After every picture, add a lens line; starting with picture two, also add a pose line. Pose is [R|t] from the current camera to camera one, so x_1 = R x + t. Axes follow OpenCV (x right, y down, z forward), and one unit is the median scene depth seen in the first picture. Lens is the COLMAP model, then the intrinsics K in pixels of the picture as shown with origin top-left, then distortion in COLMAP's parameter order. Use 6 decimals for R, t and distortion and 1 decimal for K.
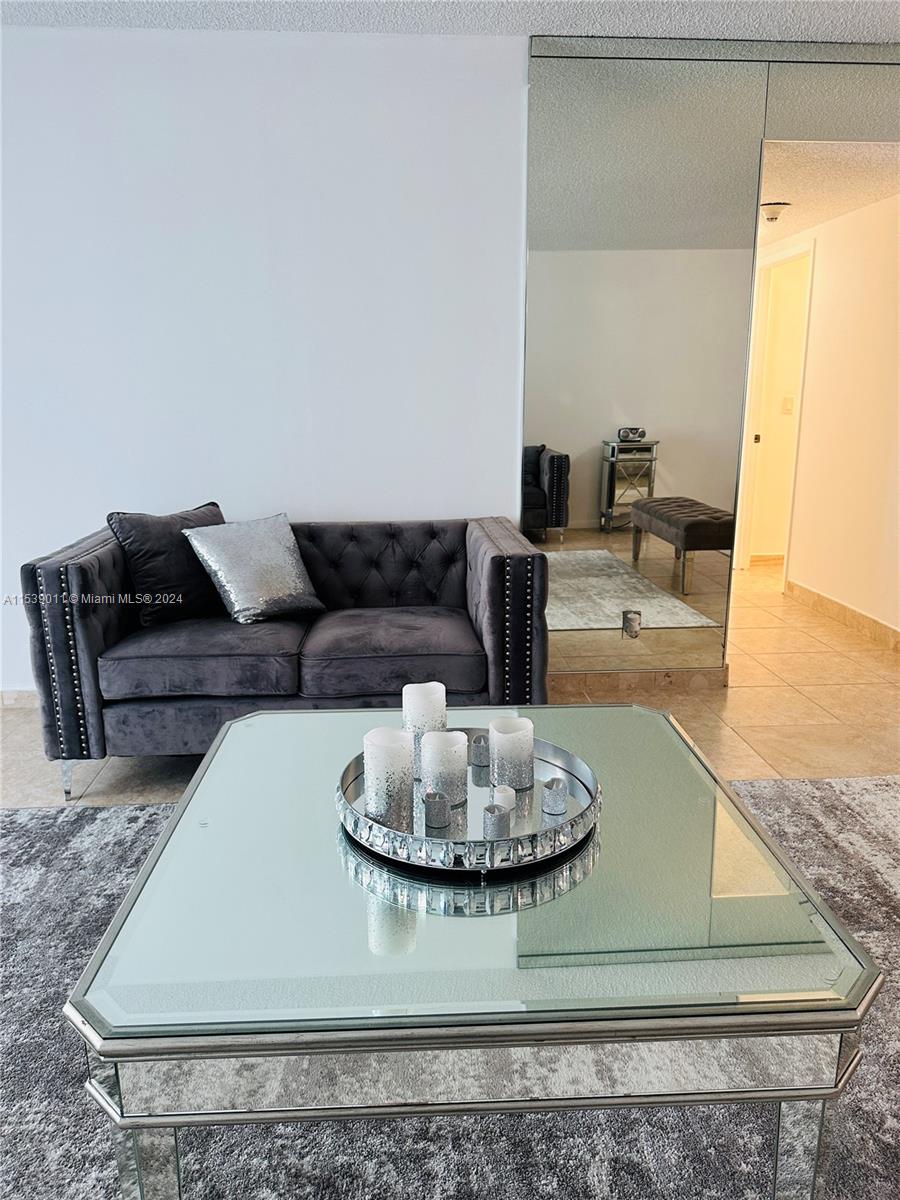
lens RADIAL K [[862.0, 0, 450.0], [0, 862.0, 600.0], [0, 0, 1]] dist [0.001698, 0.001010]
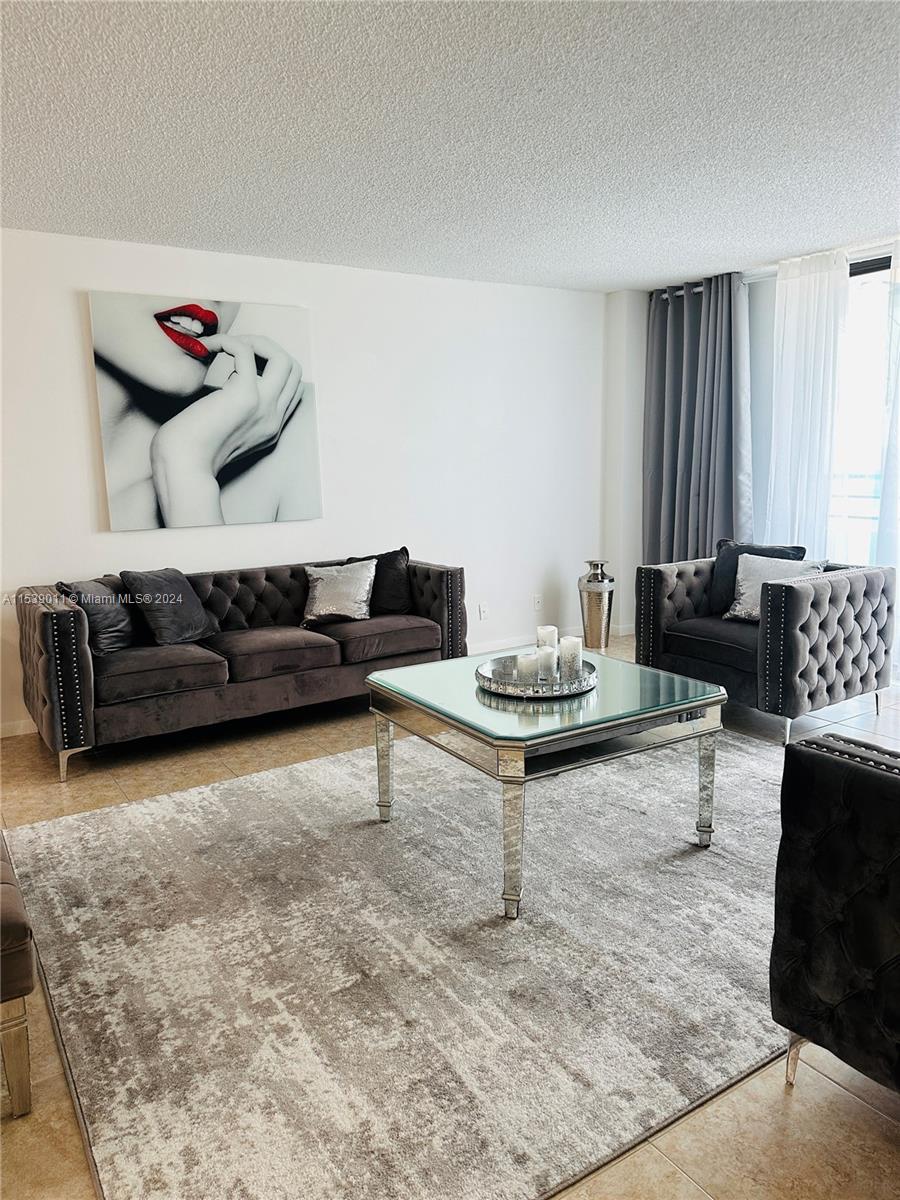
lens RADIAL K [[826.9, 0, 452.7], [0, 826.9, 615.9], [0, 0, 1]] dist [-0.002033, -0.002498]
pose [[-0.871544, 0.112396, -0.477261, 0.662558], [-0.086876, 0.922572, 0.375916, -0.381083], [0.482559, 0.369090, -0.794298, 1.410391]]
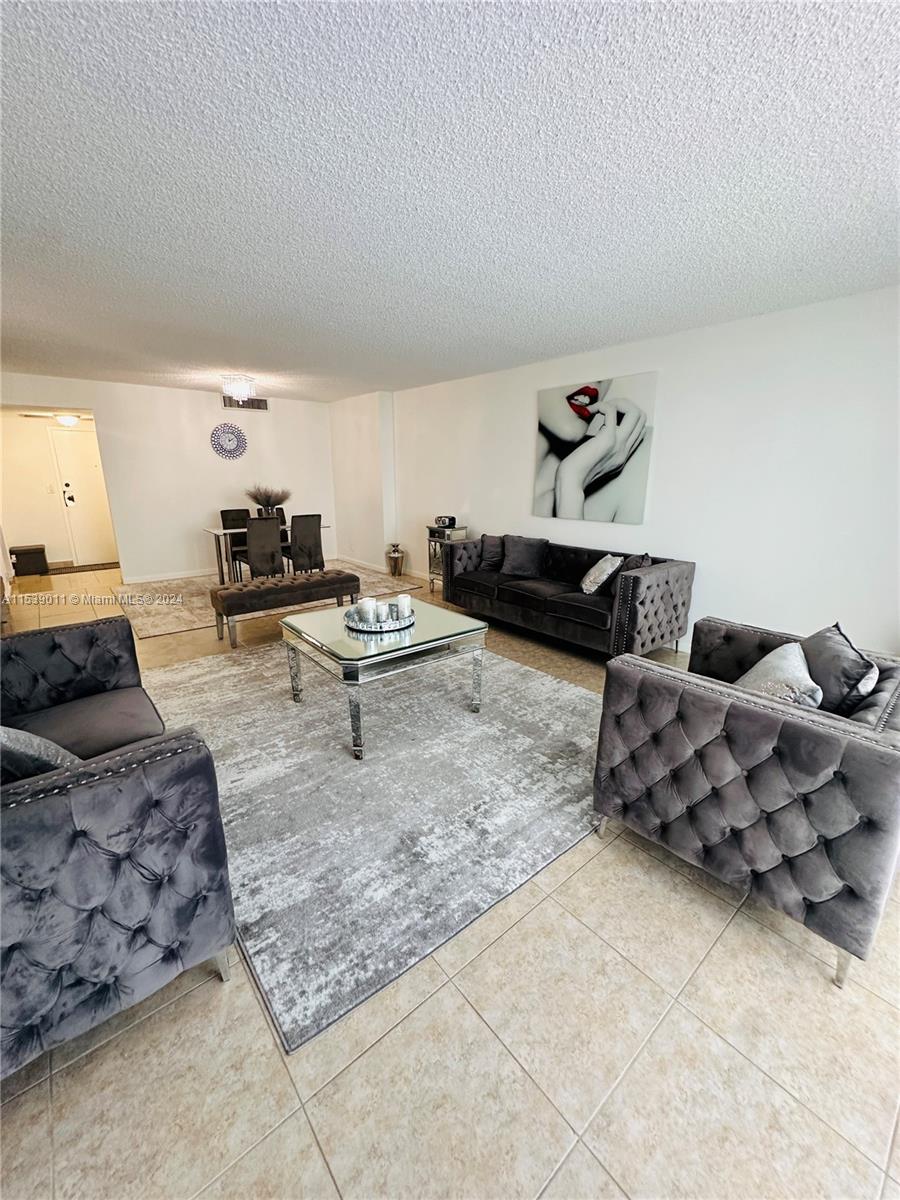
lens RADIAL K [[477.7, 0, 451.0], [0, 477.7, 598.9], [0, 0, 1]] dist [-0.004325, 0.000439]
pose [[-0.589986, -0.200573, 0.782104, -0.992088], [0.184975, 0.909315, 0.372734, -0.316745], [-0.785940, 0.364577, -0.499382, 1.002440]]
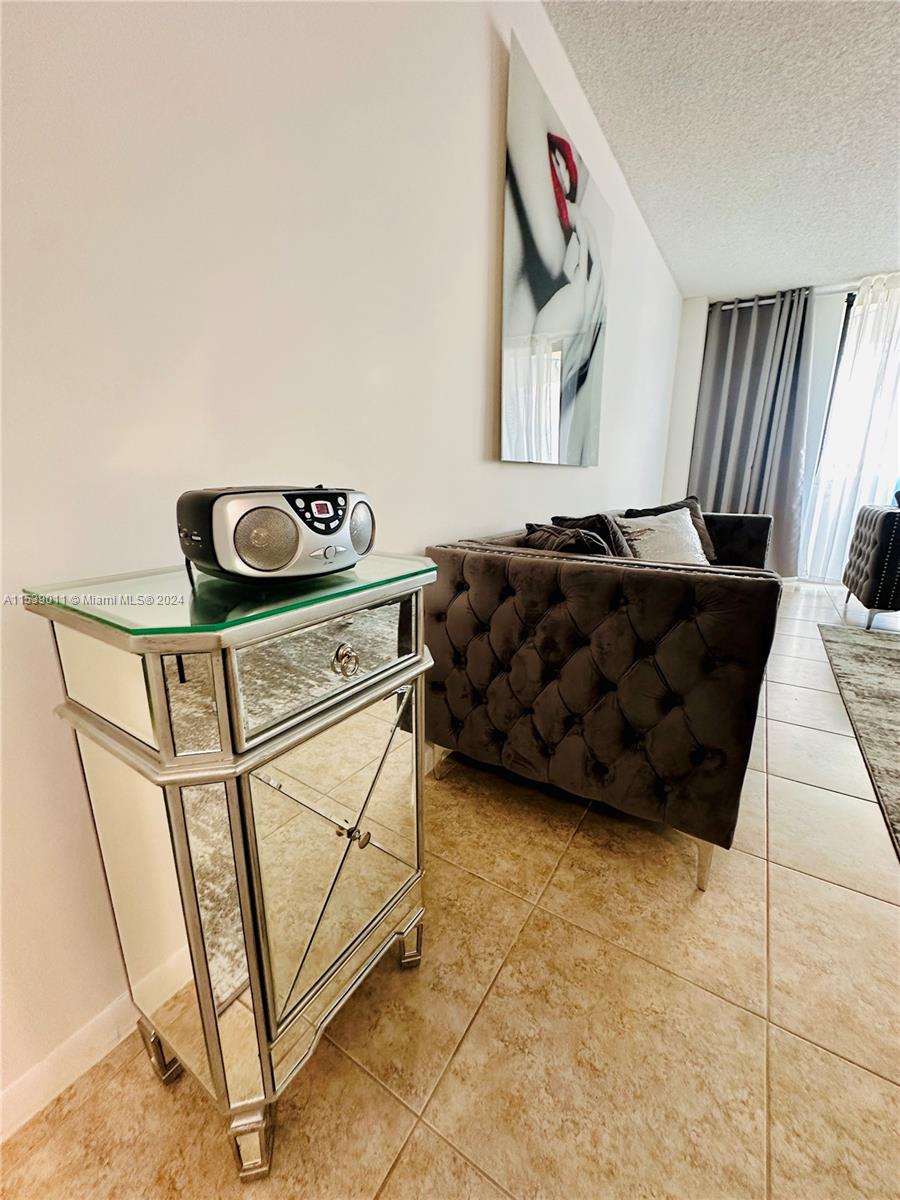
lens RADIAL K [[477.7, 0, 451.0], [0, 477.7, 598.9], [0, 0, 1]] dist [-0.004325, 0.000439]
pose [[-0.592737, 0.197234, -0.780872, 1.049090], [-0.190121, 0.907885, 0.373630, 0.115837], [0.782634, 0.369924, -0.500639, -0.038045]]
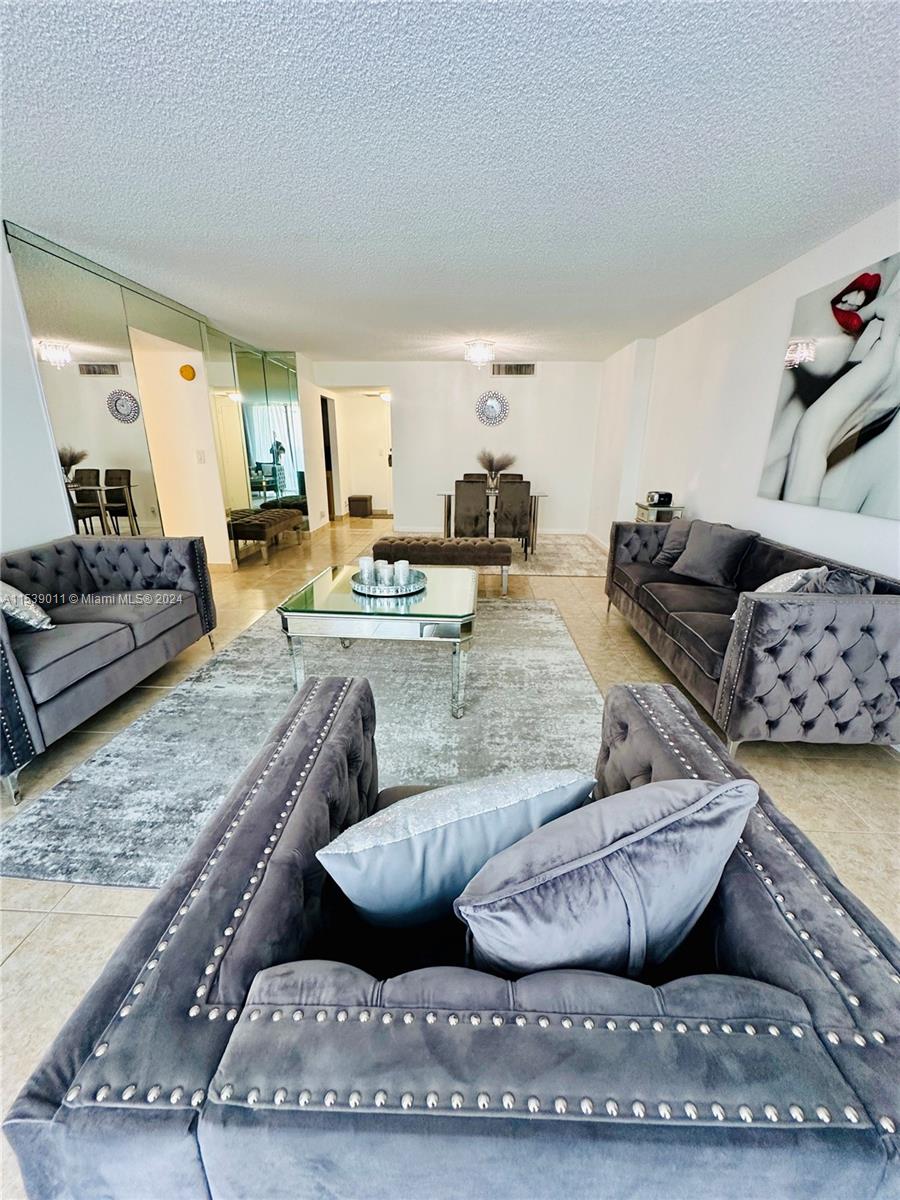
lens RADIAL K [[477.7, 0, 451.0], [0, 477.7, 598.9], [0, 0, 1]] dist [-0.004325, 0.000439]
pose [[0.112903, -0.294158, 0.949065, -1.013951], [0.216098, 0.939577, 0.265510, -0.094685], [-0.969822, 0.175114, 0.169648, 0.260295]]
